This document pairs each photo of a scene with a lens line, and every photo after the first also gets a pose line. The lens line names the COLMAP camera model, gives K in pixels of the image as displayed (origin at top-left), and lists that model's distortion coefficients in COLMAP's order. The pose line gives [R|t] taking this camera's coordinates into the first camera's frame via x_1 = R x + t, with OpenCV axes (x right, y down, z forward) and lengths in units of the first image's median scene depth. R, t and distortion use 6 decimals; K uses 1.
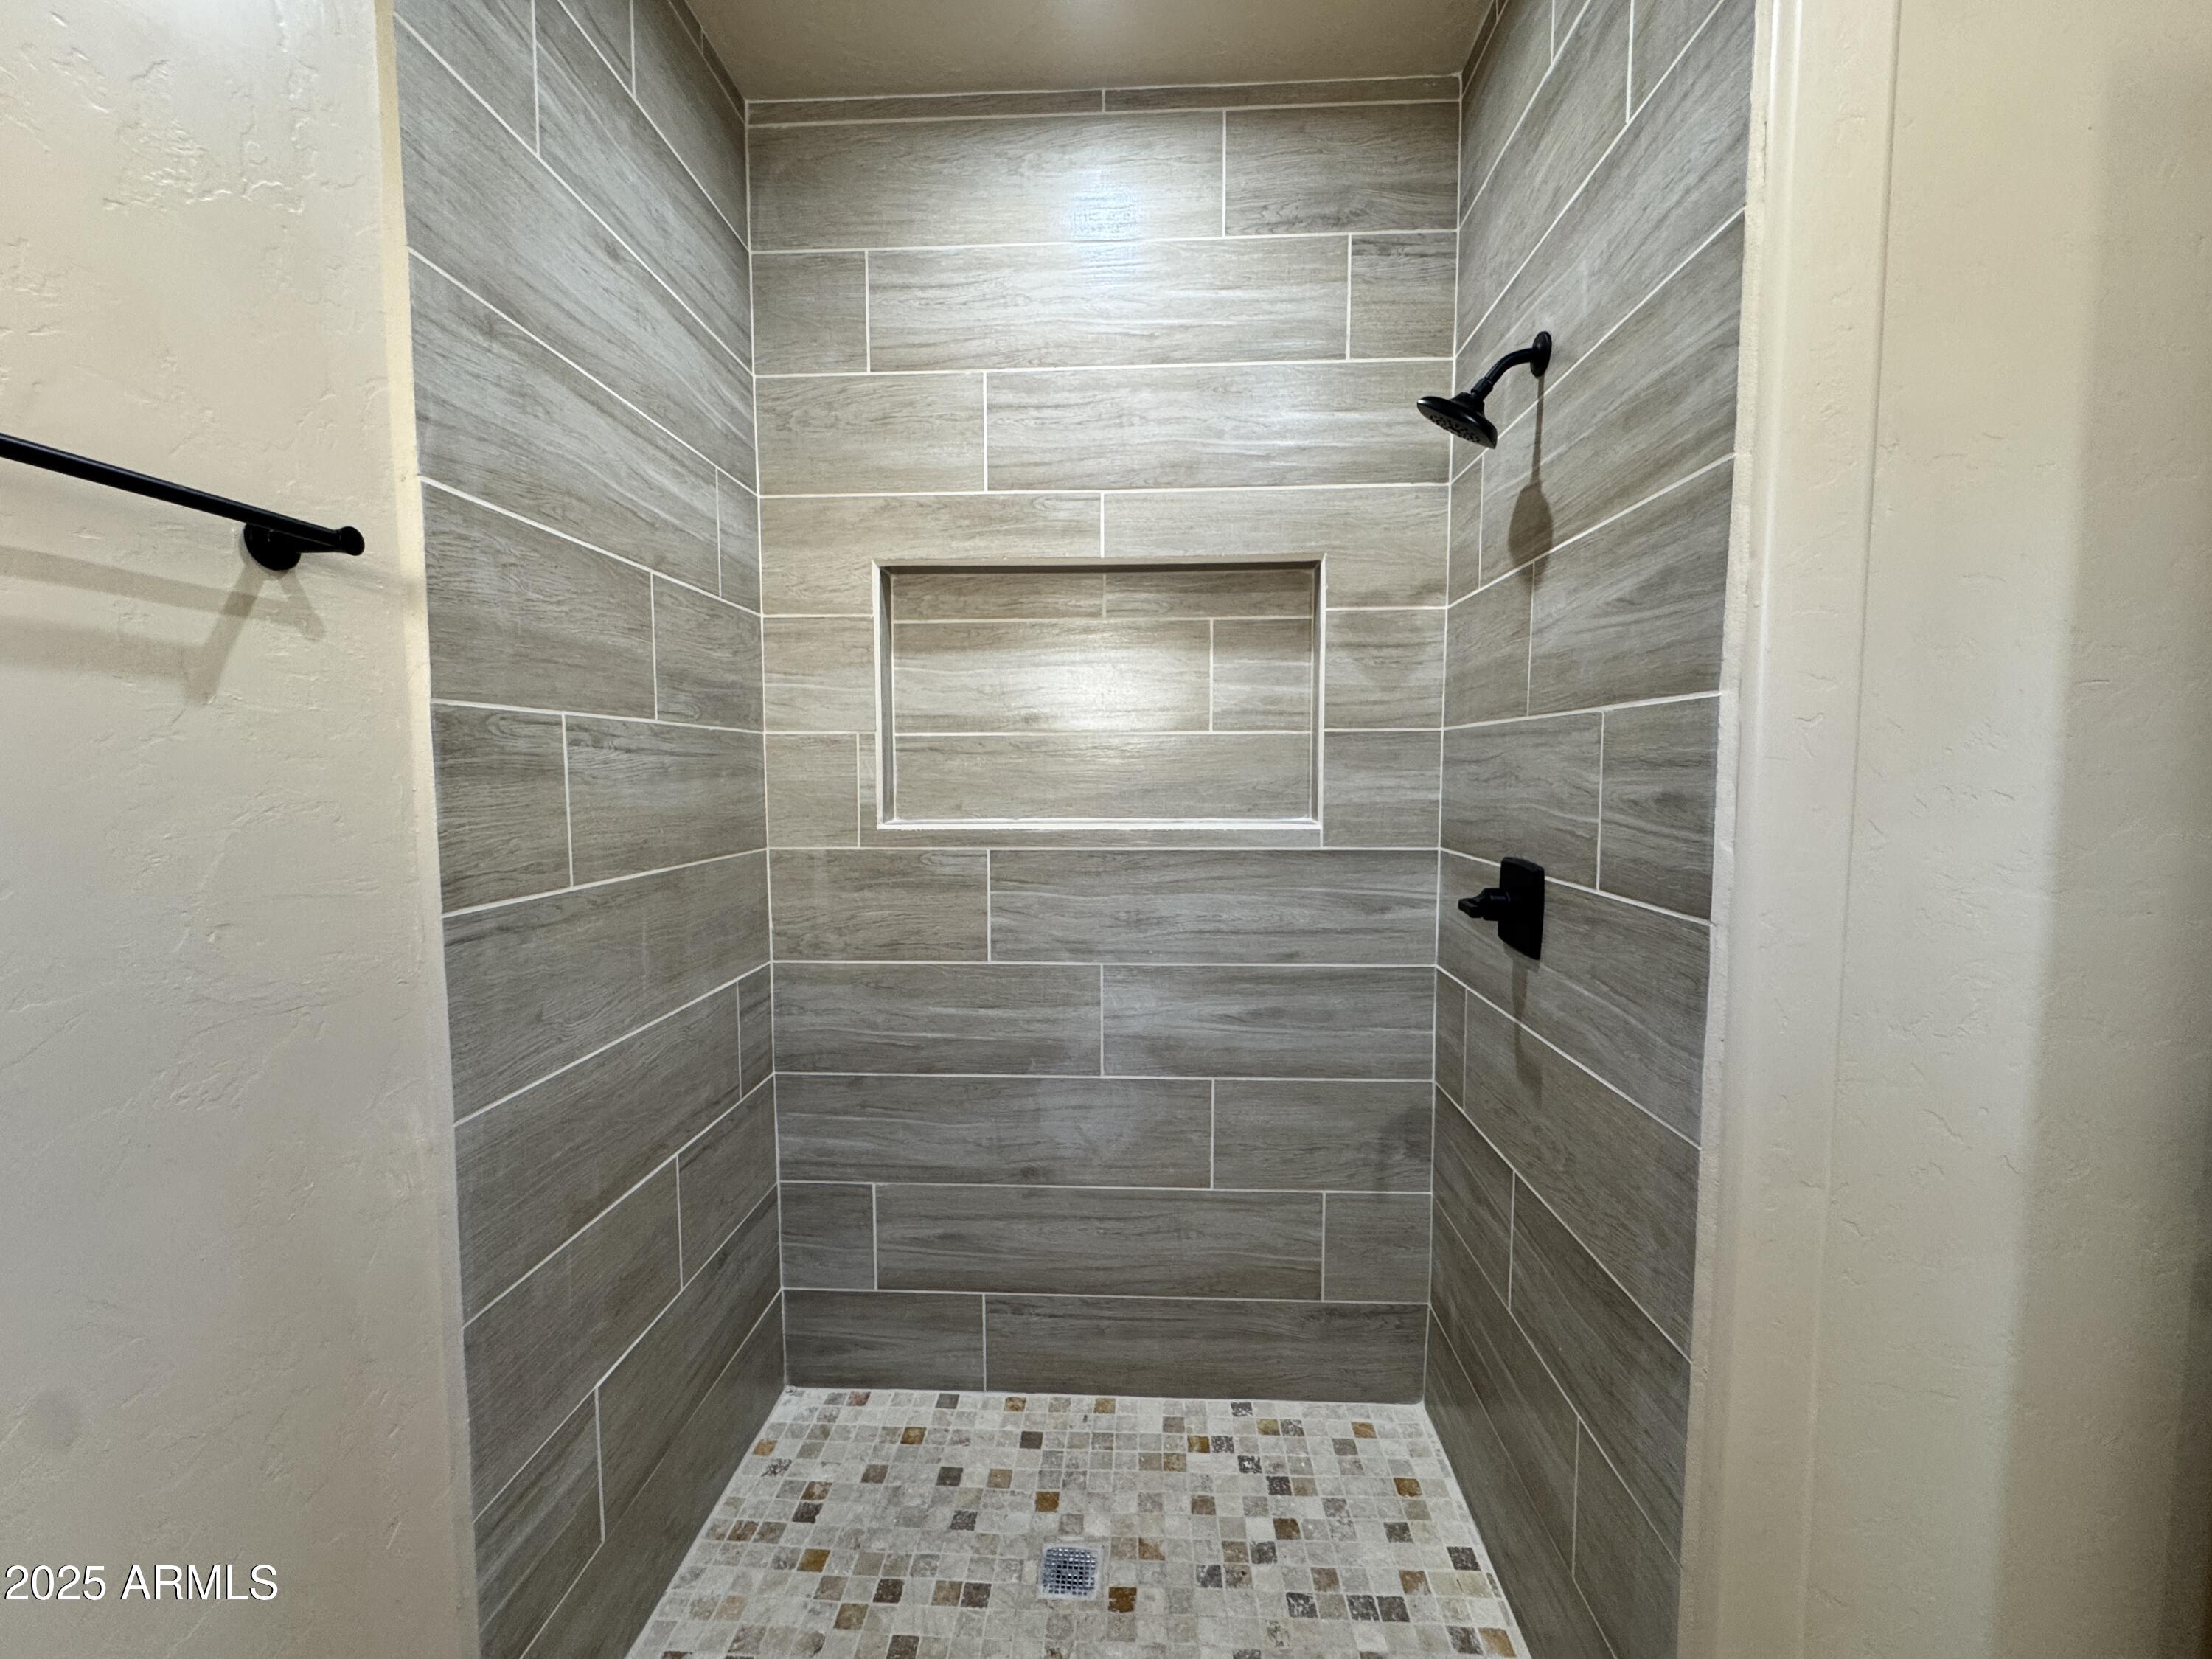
lens RADIAL K [[886.5, 0, 1104.6], [0, 886.5, 828.2], [0, 0, 1]] dist [-0.001848, -0.000060]
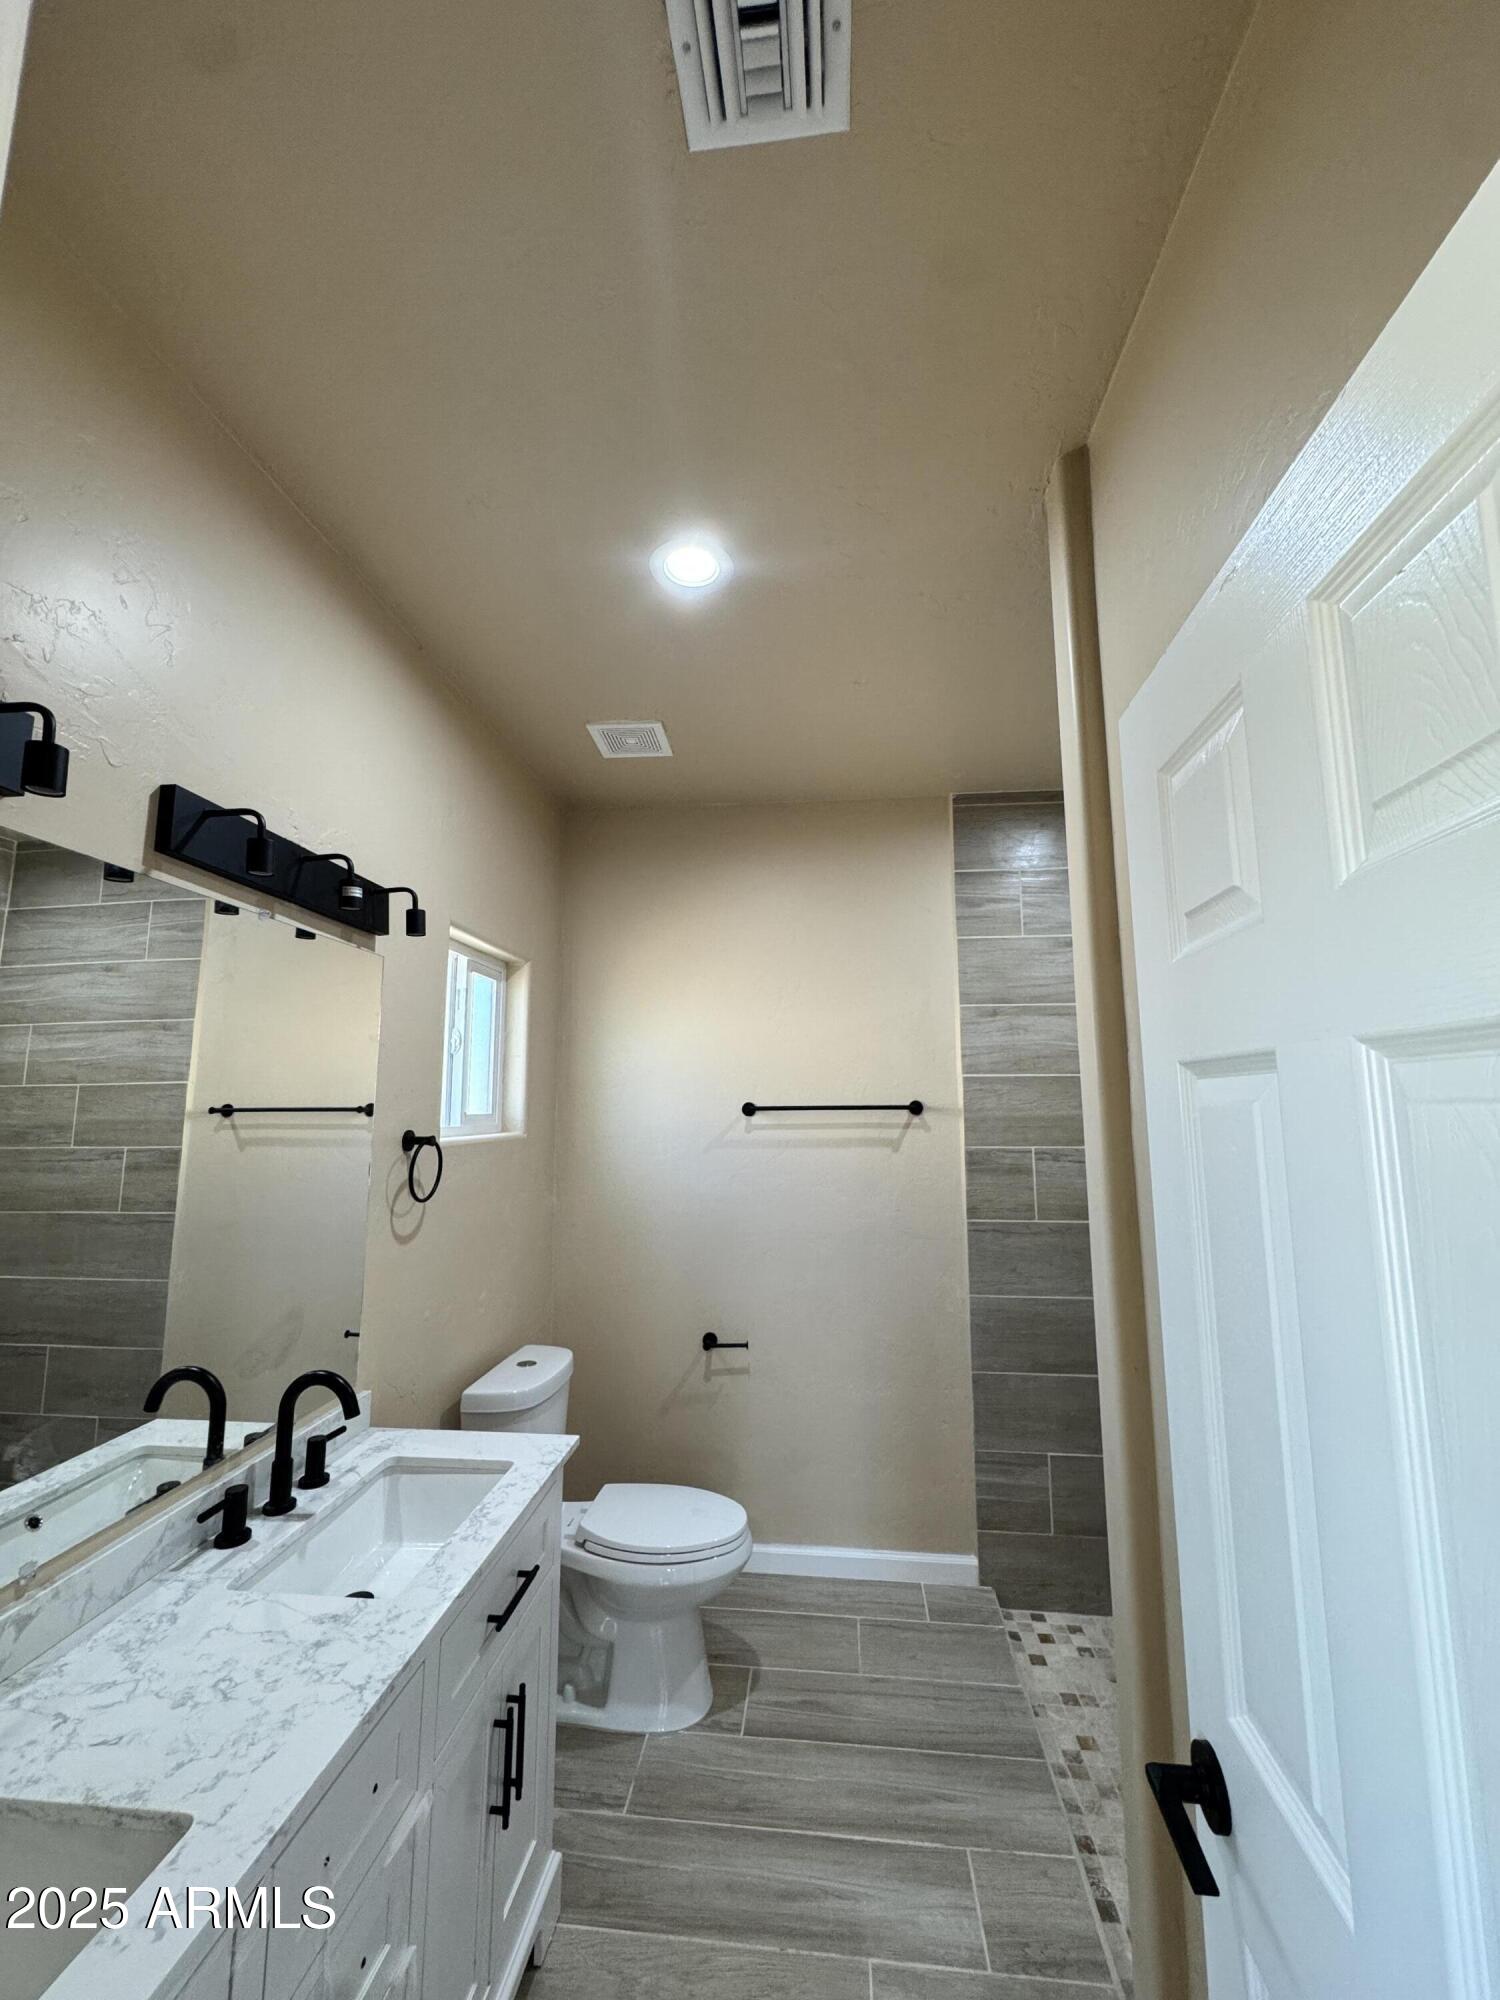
lens RADIAL K [[801.6, 0, 750.0], [0, 801.6, 1000.0], [0, 0, 1]] dist [-0.001848, -0.000060]
pose [[-0.064307, -0.132896, -0.989042, 1.977905], [-0.064293, 0.989586, -0.128789, -0.230776], [0.995857, 0.055306, -0.072182, 0.413091]]
